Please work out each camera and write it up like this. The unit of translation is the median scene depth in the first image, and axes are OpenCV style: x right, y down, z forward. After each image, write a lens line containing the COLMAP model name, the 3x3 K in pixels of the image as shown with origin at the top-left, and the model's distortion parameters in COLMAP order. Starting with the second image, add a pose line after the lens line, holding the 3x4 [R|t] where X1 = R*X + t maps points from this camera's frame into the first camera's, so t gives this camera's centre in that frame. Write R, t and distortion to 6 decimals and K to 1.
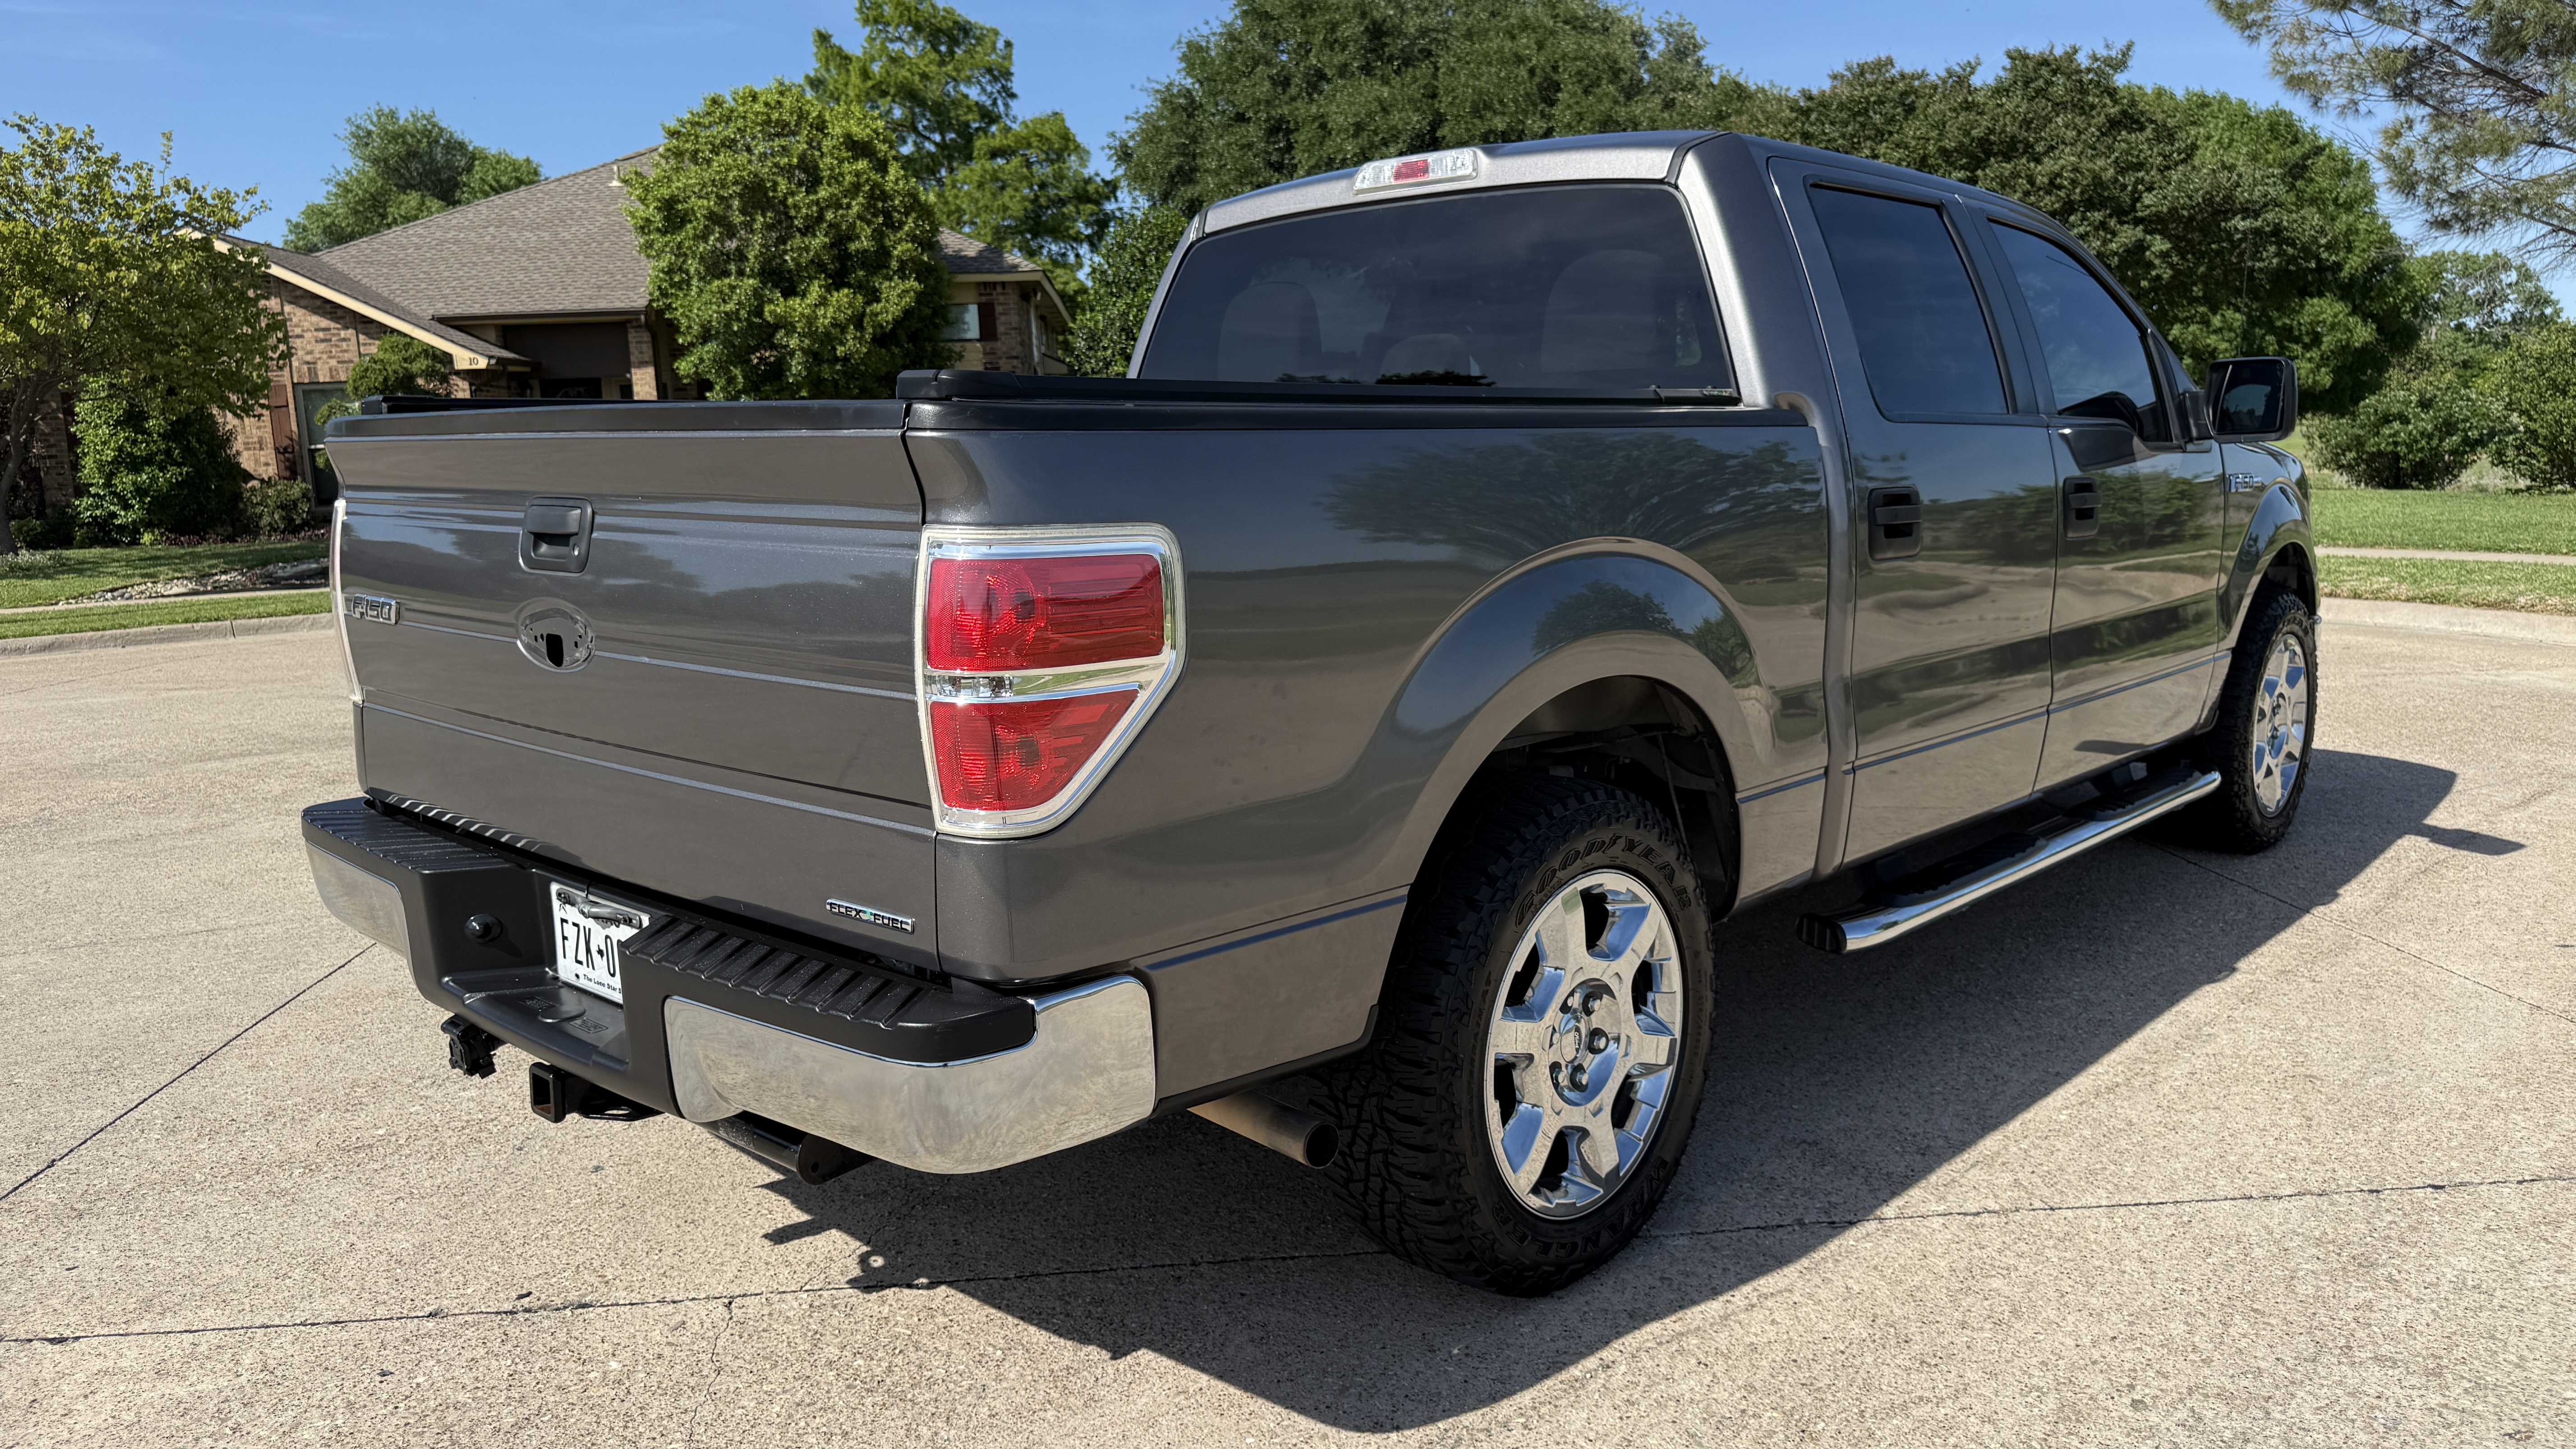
lens RADIAL K [[1850.9, 0, 1334.0], [0, 1850.9, 735.6], [0, 0, 1]] dist [0.039352, -0.047923]
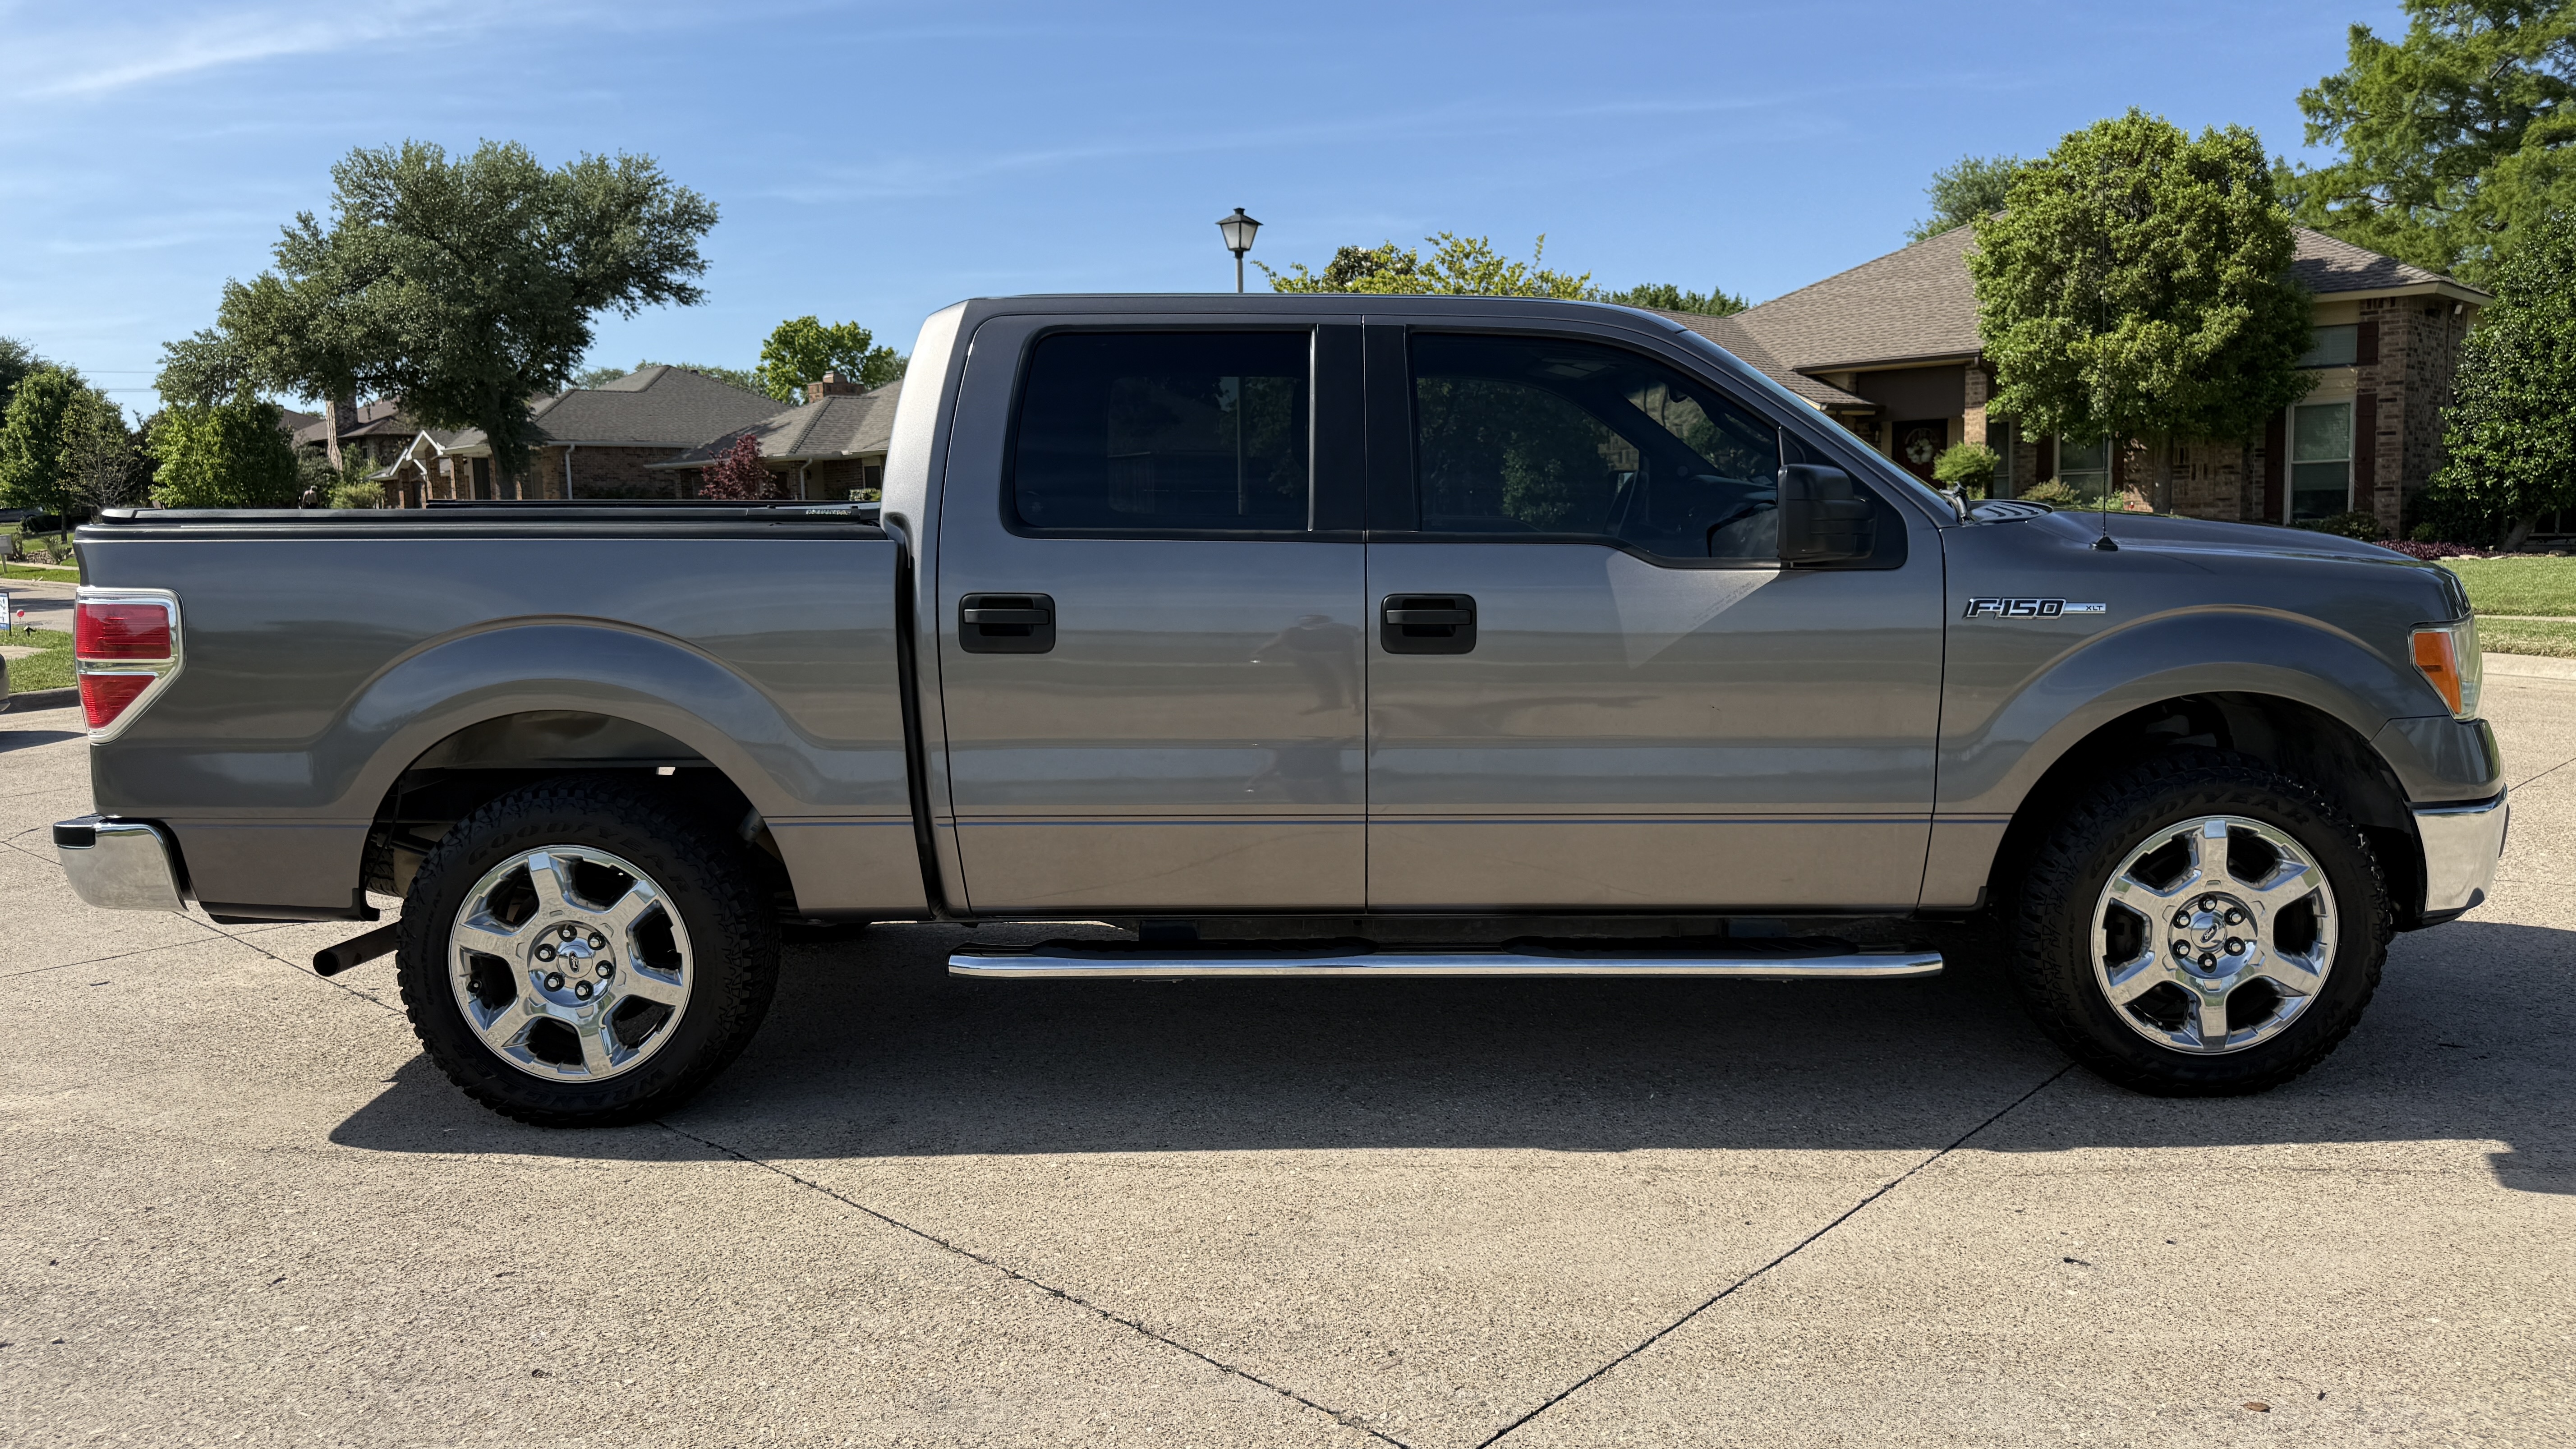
lens RADIAL K [[1850.9, 0, 1308.6], [0, 1850.9, 745.5], [0, 0, 1]] dist [0.039352, -0.047923]
pose [[0.671753, 0.114909, -0.731809, 0.165567], [-0.120968, 0.991651, 0.044669, -0.014435], [0.730832, 0.058519, 0.680044, 0.045273]]
